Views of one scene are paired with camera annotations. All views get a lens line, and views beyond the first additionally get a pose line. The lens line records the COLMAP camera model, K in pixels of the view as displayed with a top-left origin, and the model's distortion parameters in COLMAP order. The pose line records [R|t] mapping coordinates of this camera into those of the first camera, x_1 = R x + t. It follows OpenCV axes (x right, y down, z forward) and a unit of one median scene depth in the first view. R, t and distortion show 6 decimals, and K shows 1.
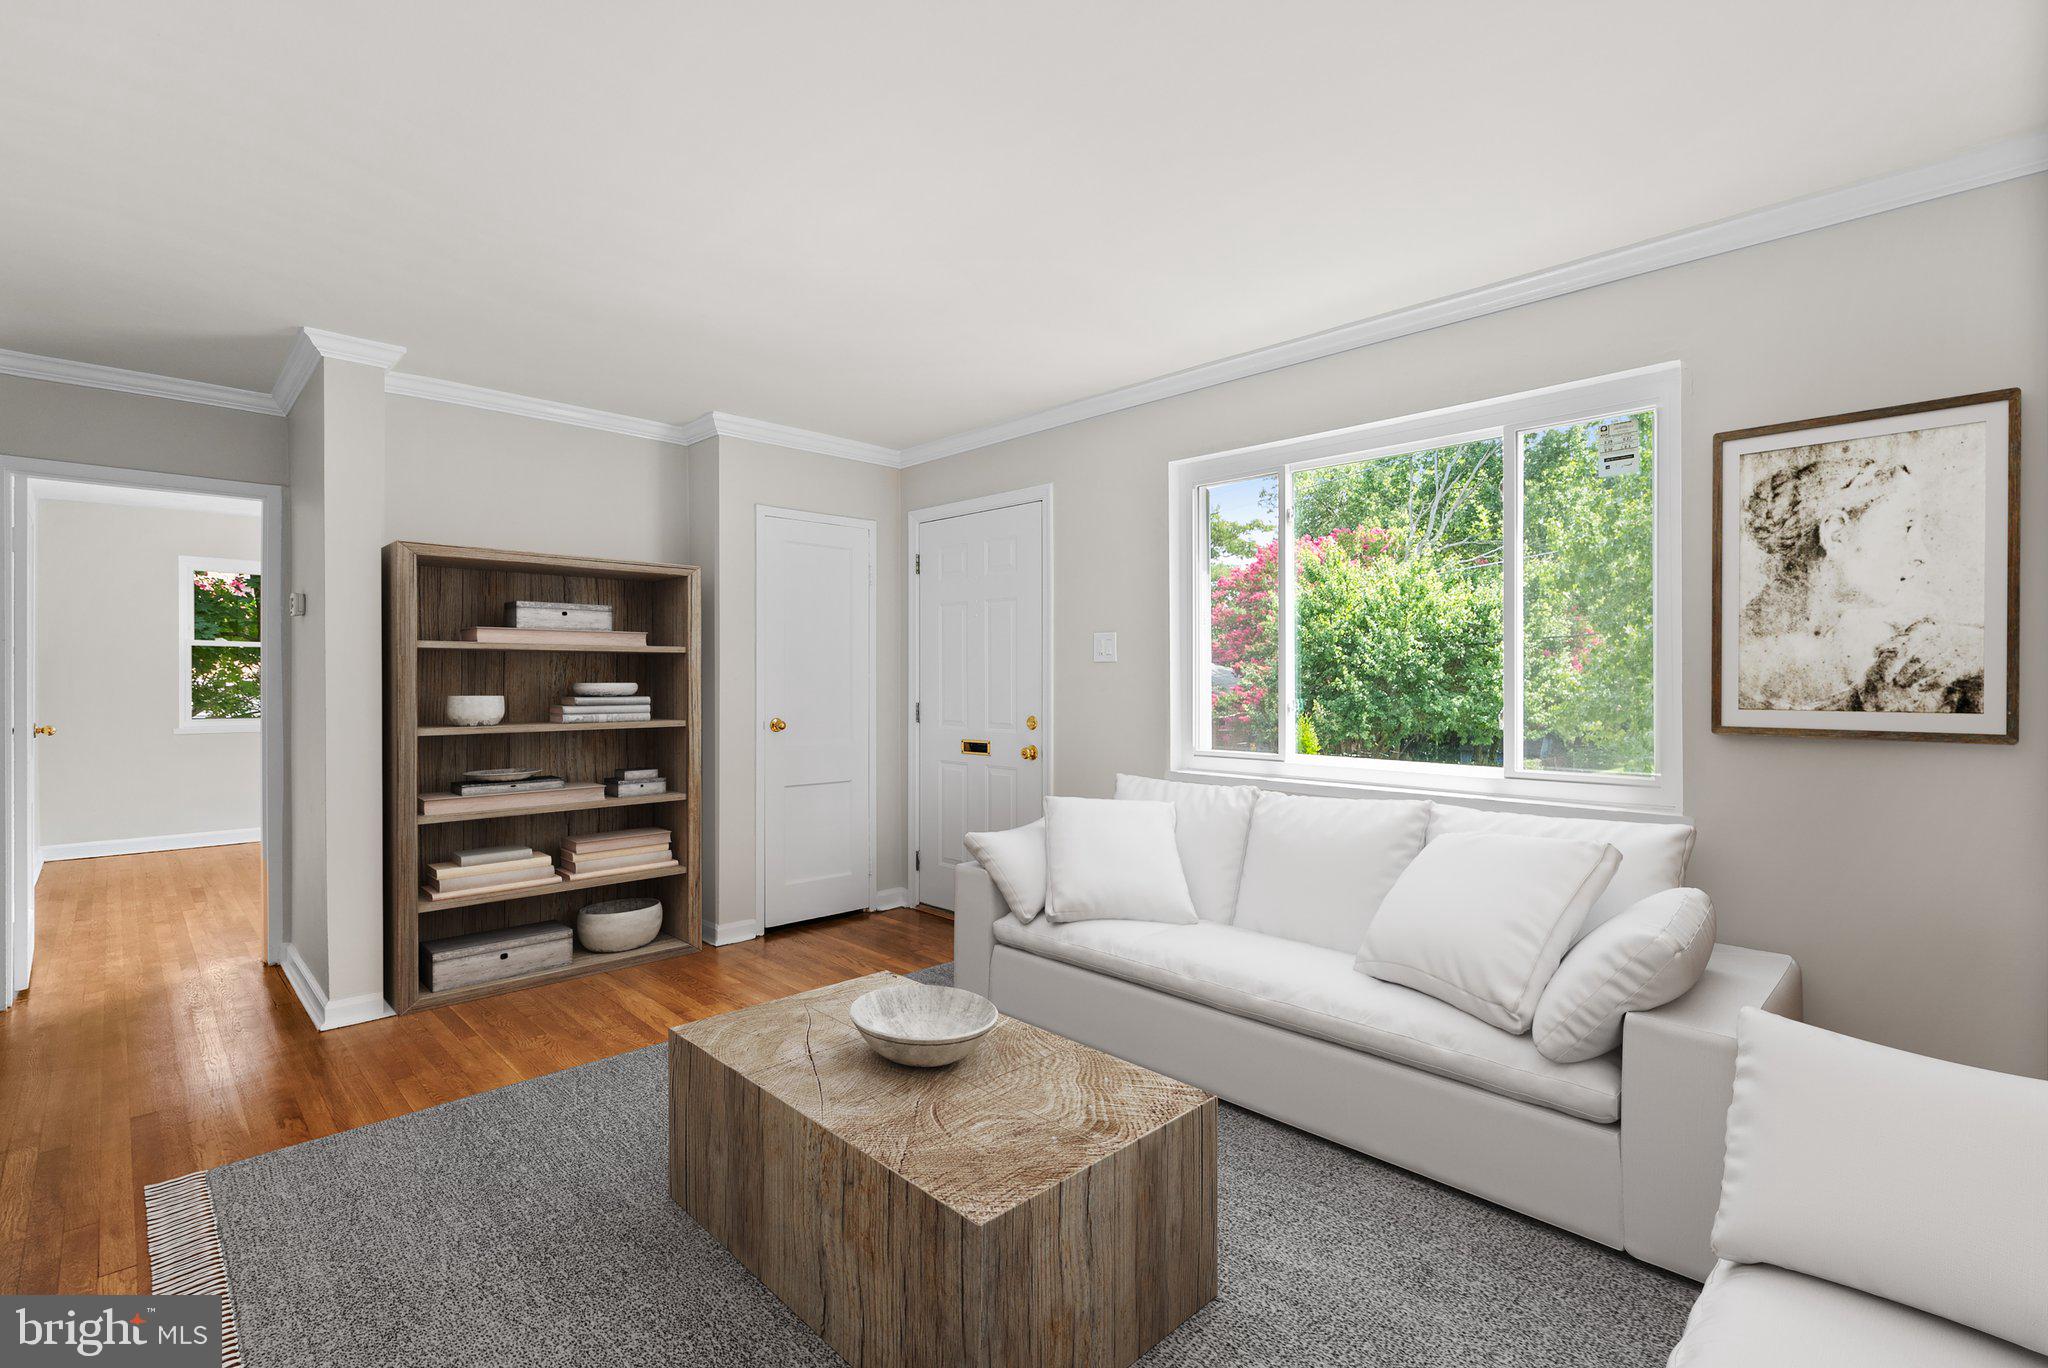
lens RADIAL K [[935.4, 0, 1018.6], [0, 935.4, 683.0], [0, 0, 1]] dist [-0.003476, 0.000088]
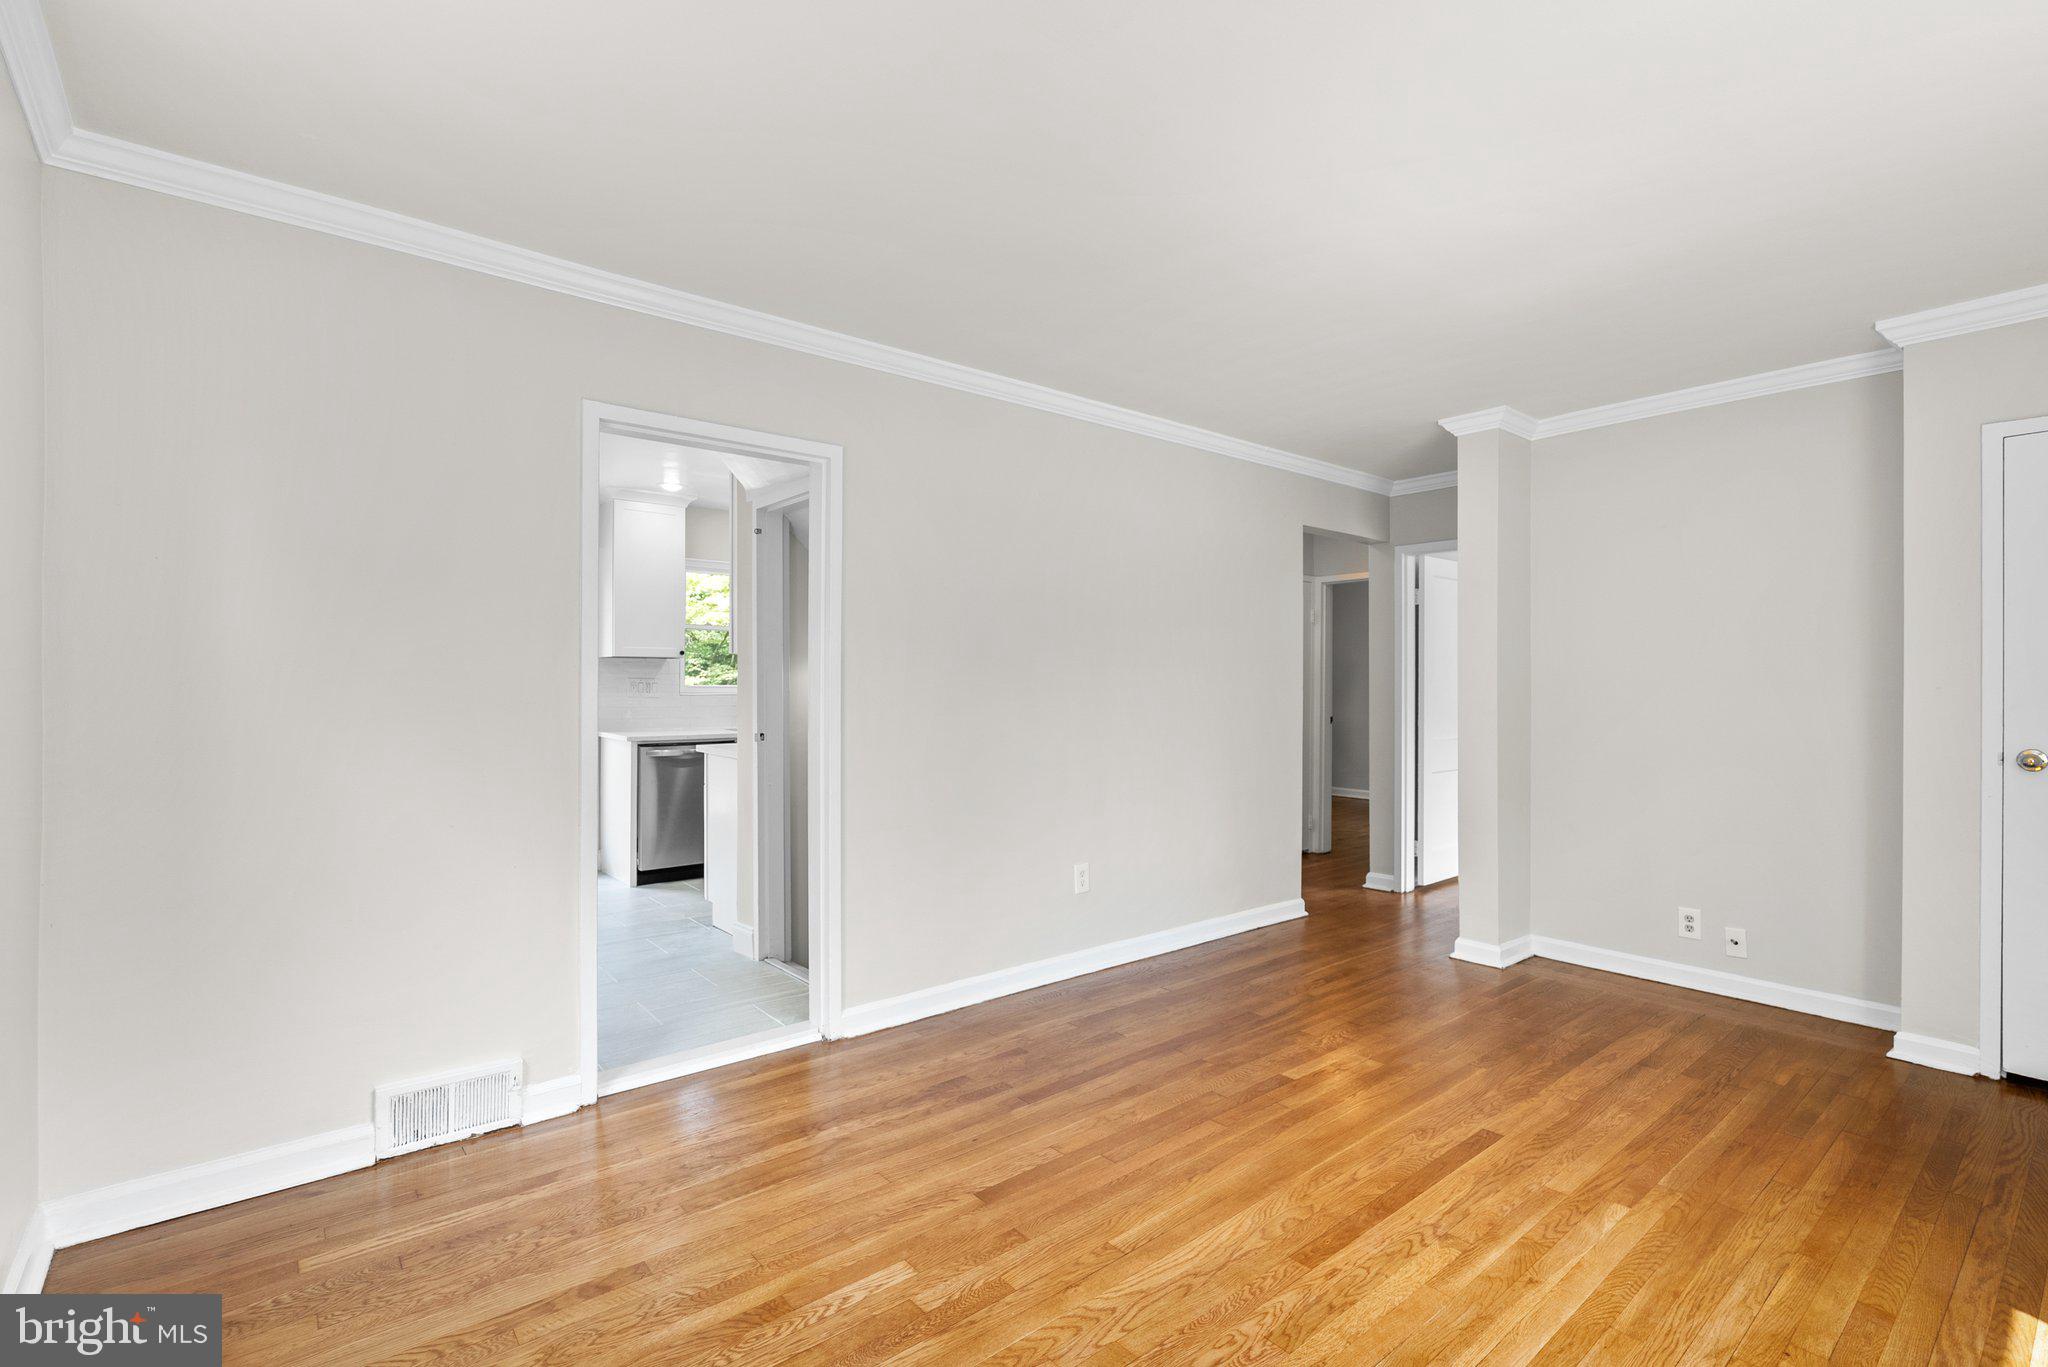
lens RADIAL K [[935.4, 0, 1023.1], [0, 935.4, 681.9], [0, 0, 1]] dist [-0.003476, 0.000088]
pose [[-0.087154, -0.002291, -0.996192, 0.554501], [-0.010907, 0.999940, -0.001345, -0.000361], [0.996135, 0.010748, -0.087174, 0.481480]]
